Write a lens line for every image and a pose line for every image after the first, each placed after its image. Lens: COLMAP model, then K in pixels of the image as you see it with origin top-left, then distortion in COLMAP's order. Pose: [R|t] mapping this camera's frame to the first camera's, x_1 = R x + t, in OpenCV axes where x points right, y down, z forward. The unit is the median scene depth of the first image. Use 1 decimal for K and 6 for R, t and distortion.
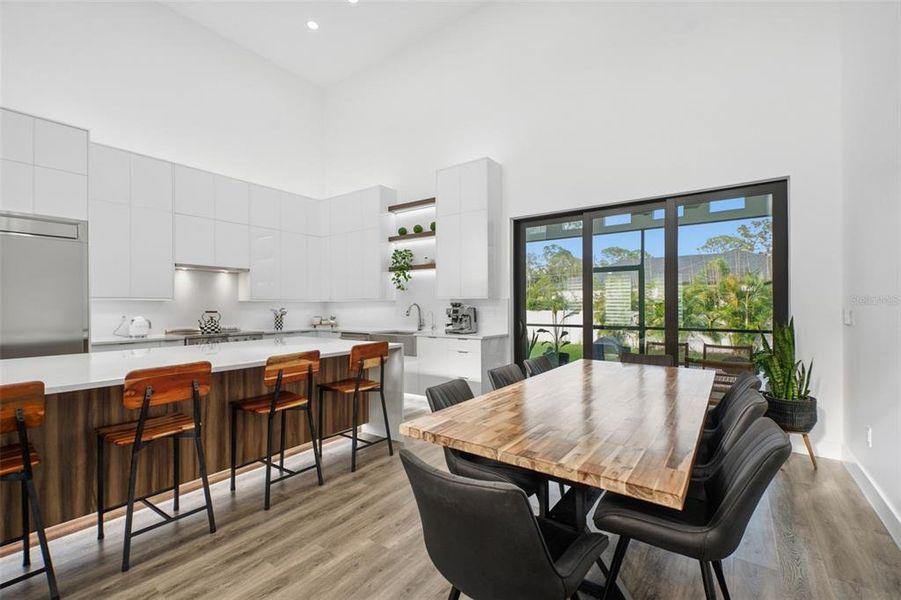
lens RADIAL K [[394.7, 0, 432.0], [0, 394.7, 301.6], [0, 0, 1]] dist [0.001659, -0.000268]
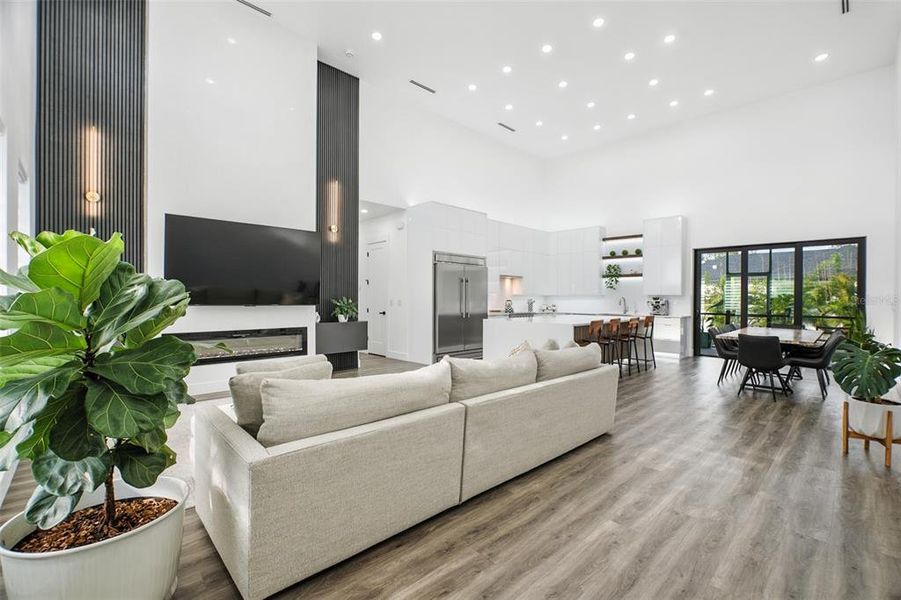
lens RADIAL K [[389.9, 0, 448.7], [0, 389.9, 296.6], [0, 0, 1]] dist [0.003210, -0.002833]
pose [[0.988793, 0.008382, -0.149054, -0.515860], [-0.007273, 0.999942, 0.007985, -0.004996], [0.149112, -0.006811, 0.988797, -0.734387]]
